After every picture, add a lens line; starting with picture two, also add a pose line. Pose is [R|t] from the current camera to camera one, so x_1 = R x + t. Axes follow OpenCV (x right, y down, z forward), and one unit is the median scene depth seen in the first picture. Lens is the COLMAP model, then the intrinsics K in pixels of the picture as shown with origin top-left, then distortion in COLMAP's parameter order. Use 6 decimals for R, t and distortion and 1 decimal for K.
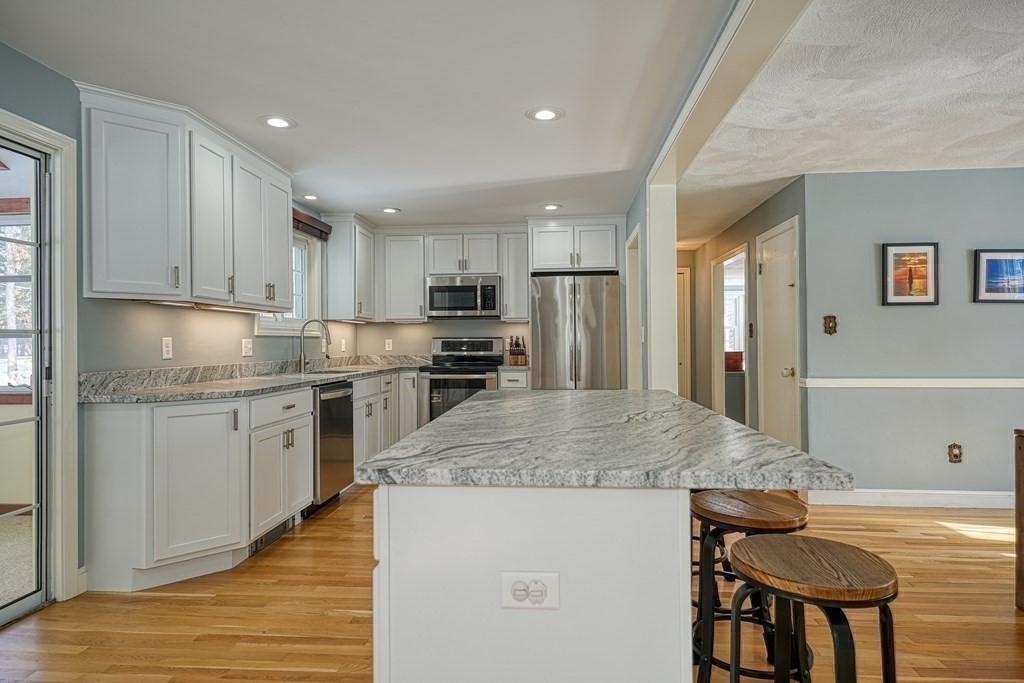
lens RADIAL K [[578.0, 0, 500.7], [0, 578.0, 341.4], [0, 0, 1]] dist [0.000075, -0.000067]
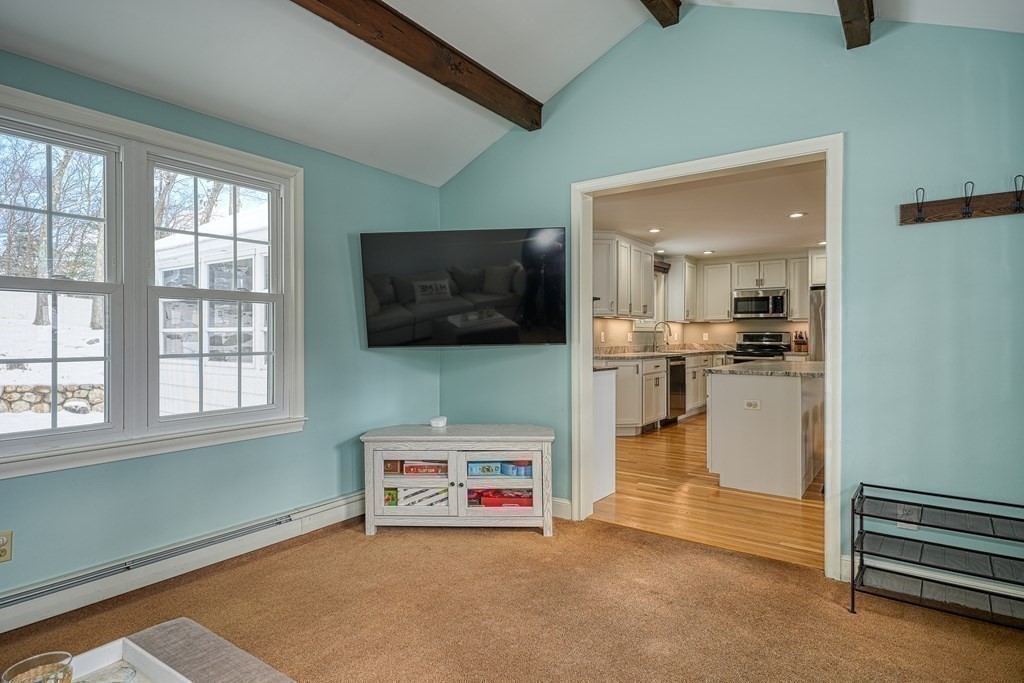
lens RADIAL K [[578.0, 0, 500.7], [0, 578.0, 341.4], [0, 0, 1]] dist [0.000075, -0.000067]
pose [[0.866455, 0.012087, -0.499109, 0.115530], [-0.004931, 0.999865, 0.015655, -0.003133], [0.499231, -0.011103, 0.866398, -0.691642]]
